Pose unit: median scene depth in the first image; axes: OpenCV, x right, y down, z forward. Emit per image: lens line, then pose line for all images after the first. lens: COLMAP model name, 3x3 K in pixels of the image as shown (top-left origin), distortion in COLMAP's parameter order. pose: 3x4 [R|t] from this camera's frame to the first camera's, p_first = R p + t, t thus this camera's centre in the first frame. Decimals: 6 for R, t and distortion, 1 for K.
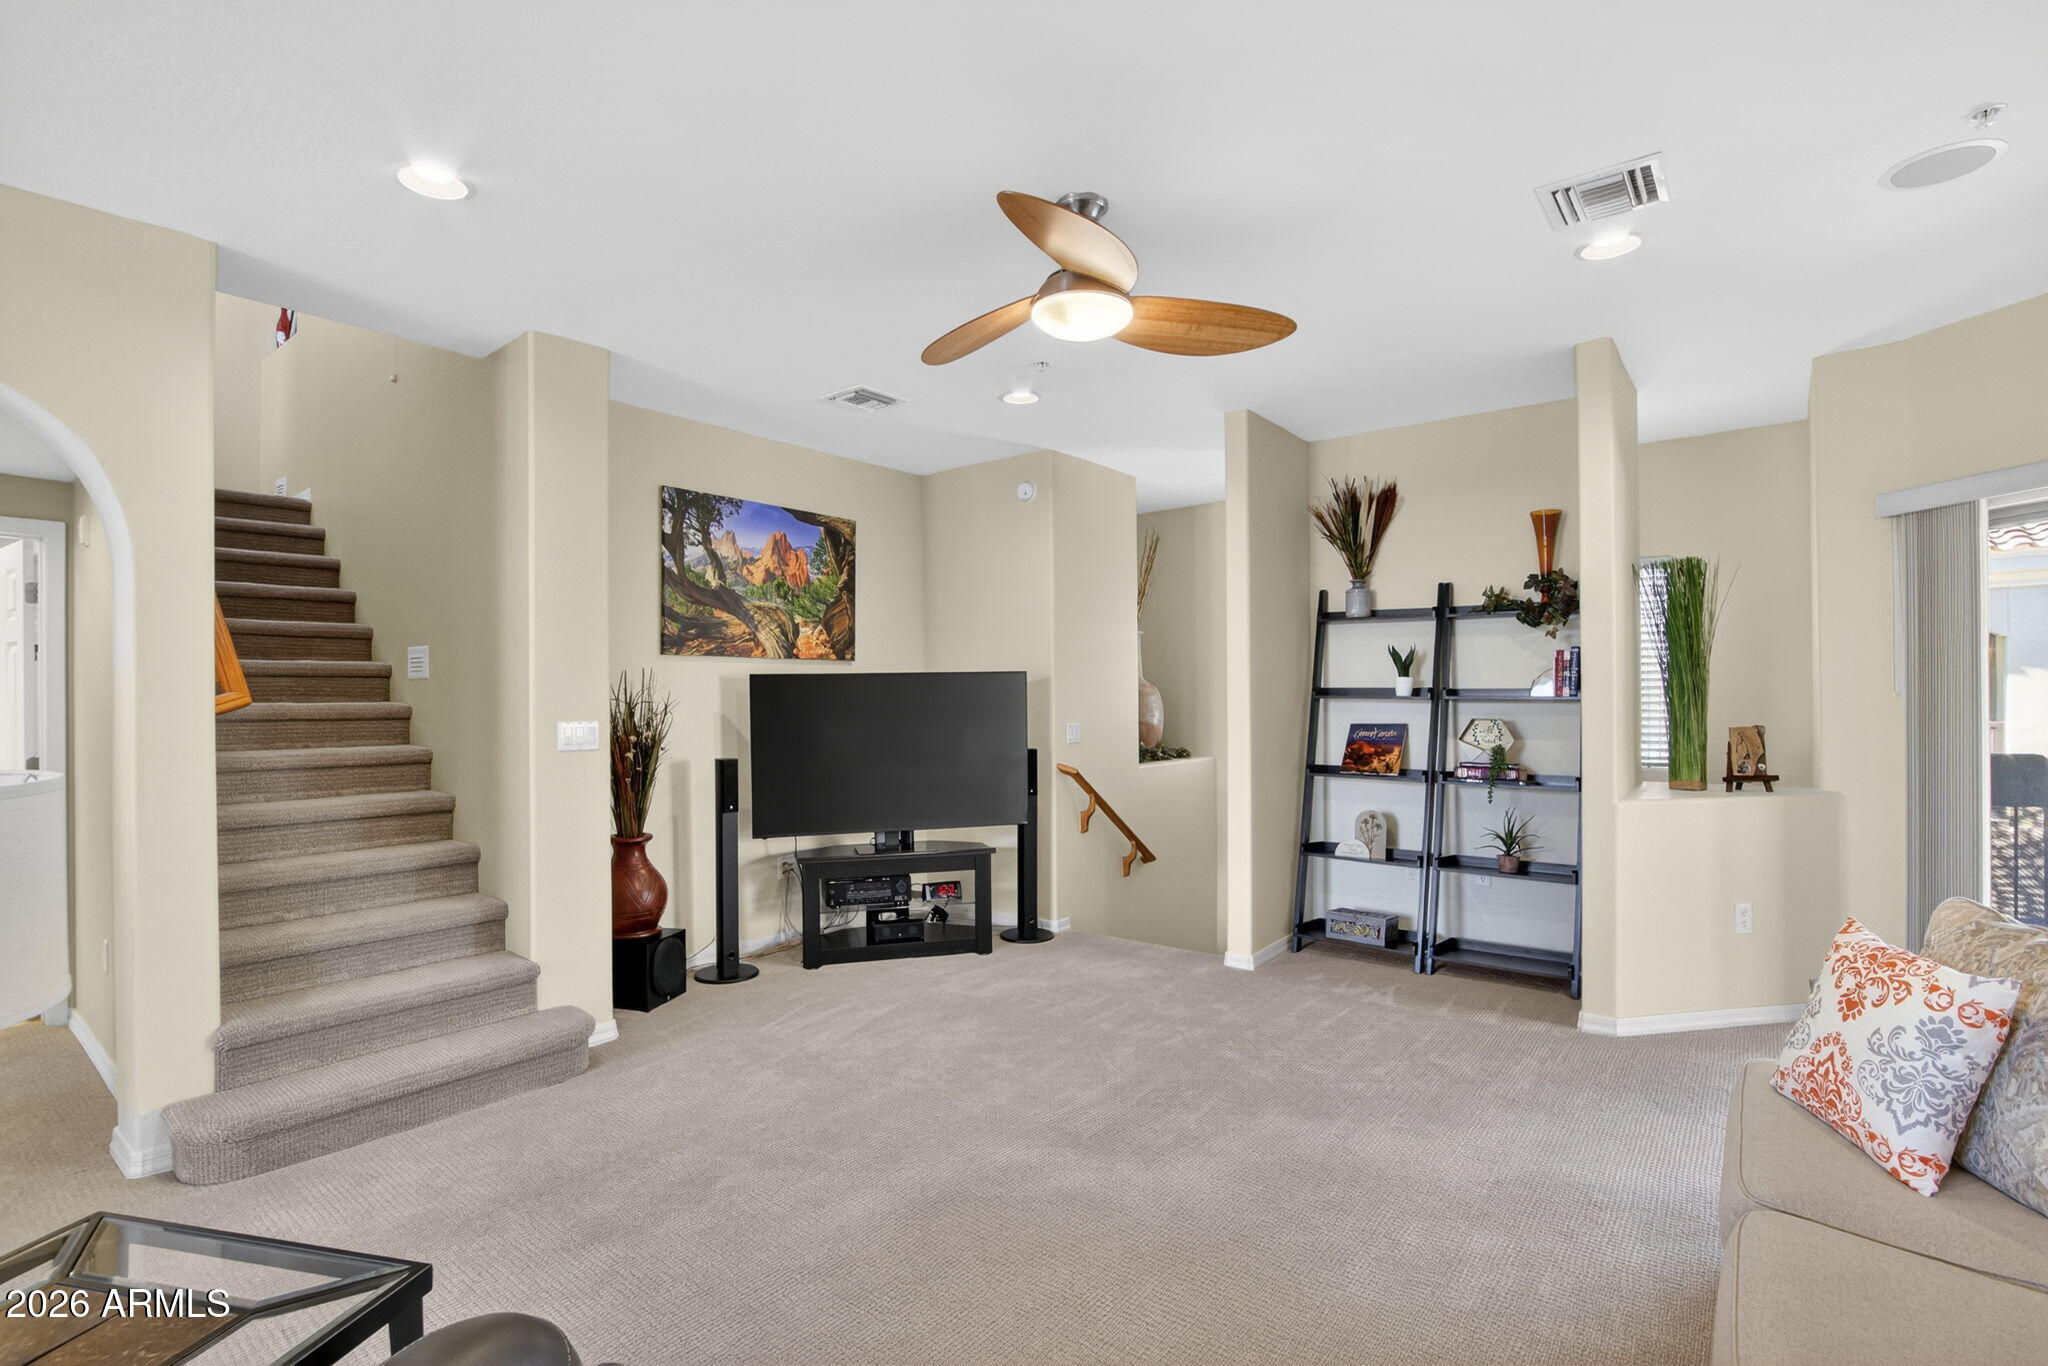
lens RADIAL K [[966.5, 0, 1024.0], [0, 966.5, 683.0], [0, 0, 1]] dist [0.001923, 0.000063]
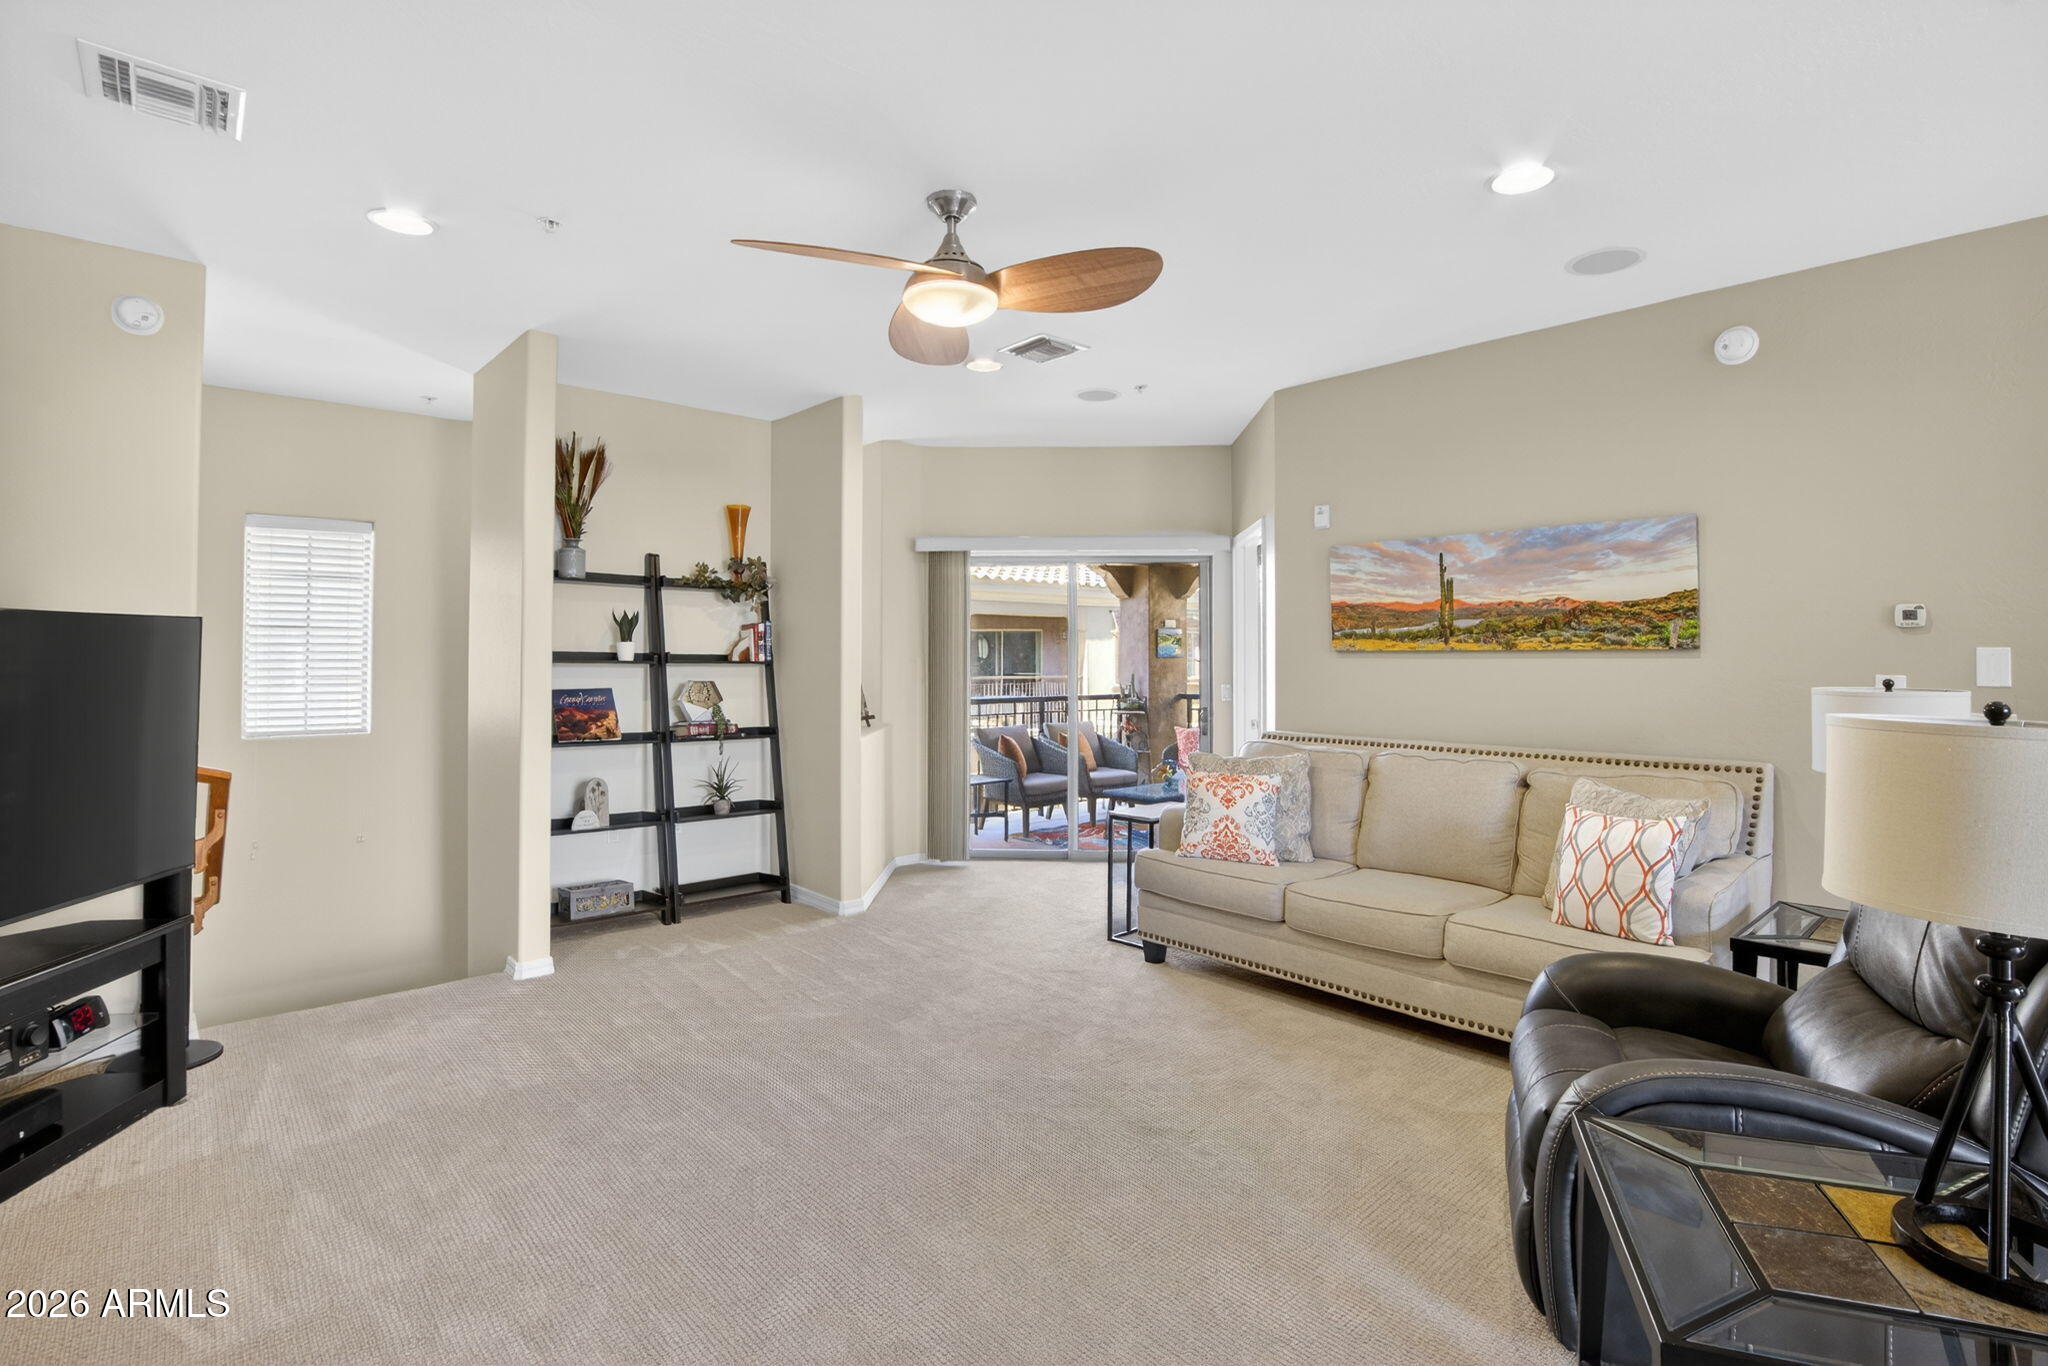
lens RADIAL K [[971.1, 0, 1024.7], [0, 971.1, 668.9], [0, 0, 1]] dist [-0.044238, 0.010614]
pose [[0.150221, 0.000579, 0.988652, -0.548967], [-0.015974, 0.999871, 0.001842, 0.013955], [-0.988523, -0.016069, 0.150210, 0.446368]]
